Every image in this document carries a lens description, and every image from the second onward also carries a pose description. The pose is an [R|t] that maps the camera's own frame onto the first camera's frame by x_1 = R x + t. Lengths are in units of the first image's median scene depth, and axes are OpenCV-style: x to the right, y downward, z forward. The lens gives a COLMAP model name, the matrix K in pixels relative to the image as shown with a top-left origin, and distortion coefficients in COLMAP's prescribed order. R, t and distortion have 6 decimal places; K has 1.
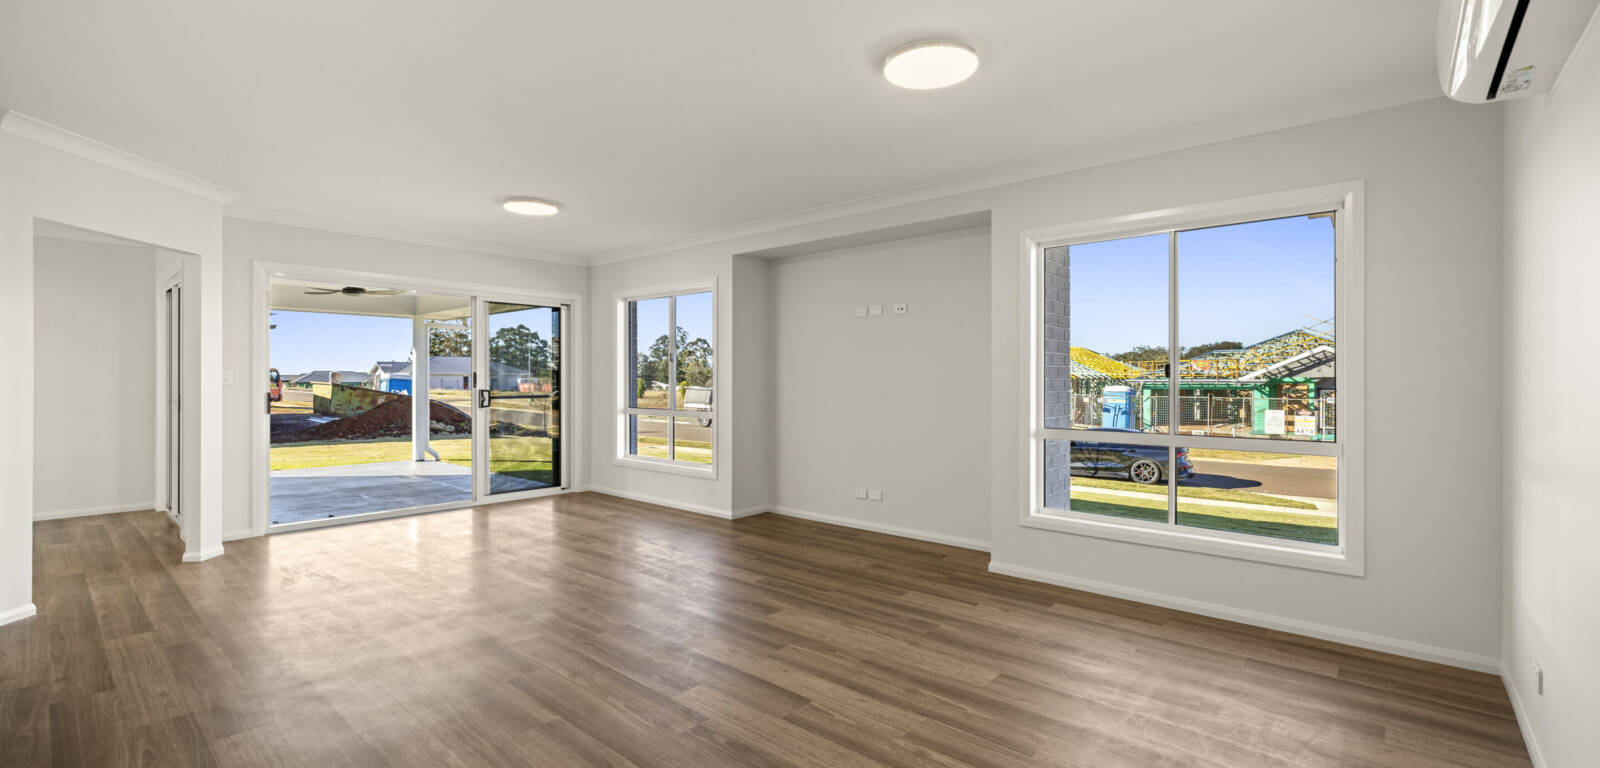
lens RADIAL K [[677.0, 0, 796.5], [0, 677.0, 378.8], [0, 0, 1]] dist [0.000370, 0.000180]
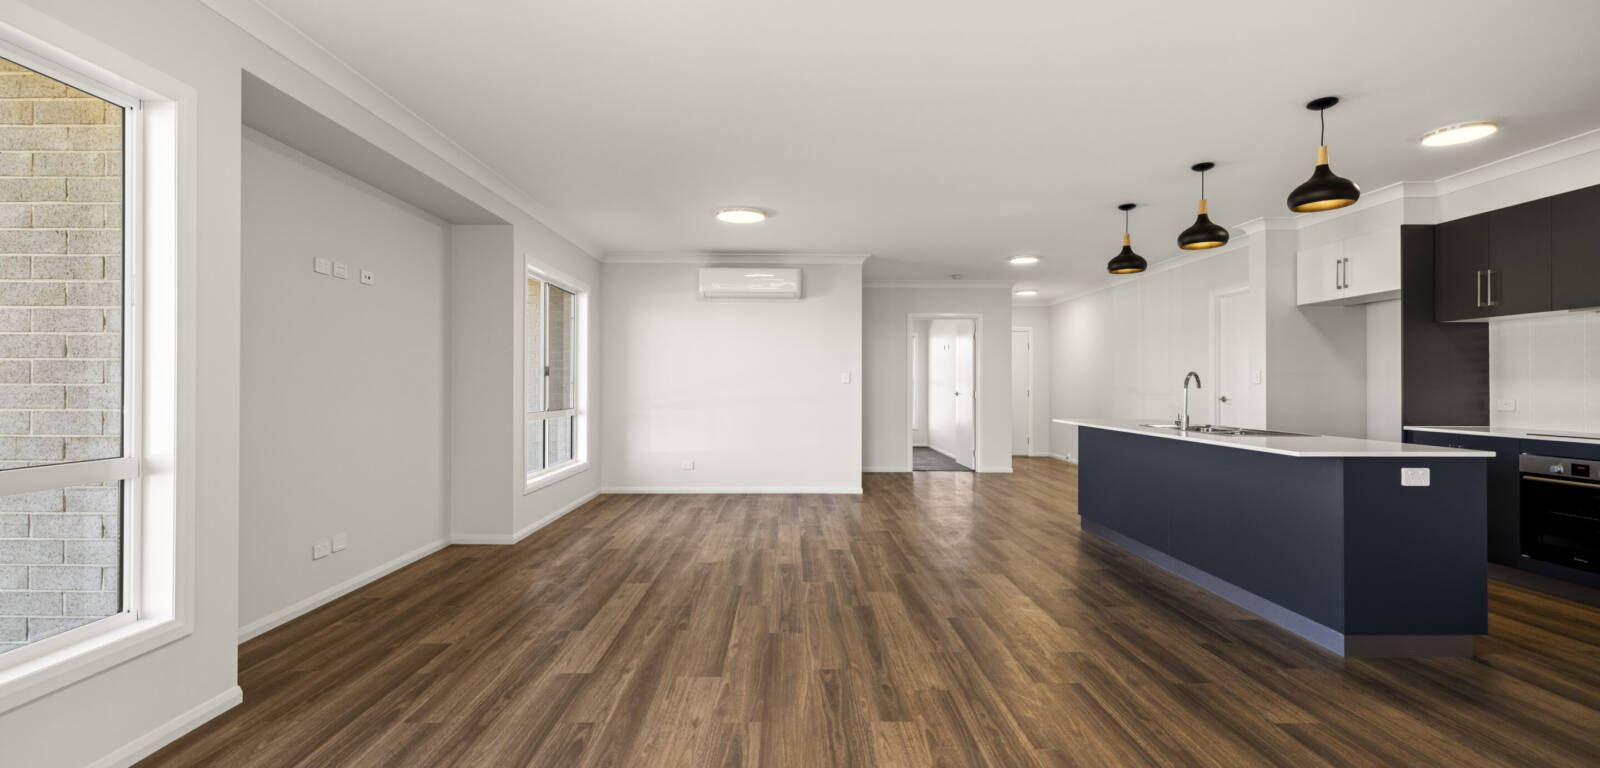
lens RADIAL K [[677.0, 0, 796.5], [0, 677.0, 378.8], [0, 0, 1]] dist [0.000370, 0.000180]
pose [[-0.673681, 0.003519, 0.739014, -0.627123], [-0.003635, 0.999961, -0.008075, 0.010036], [-0.739013, -0.008126, -0.673642, 1.020926]]
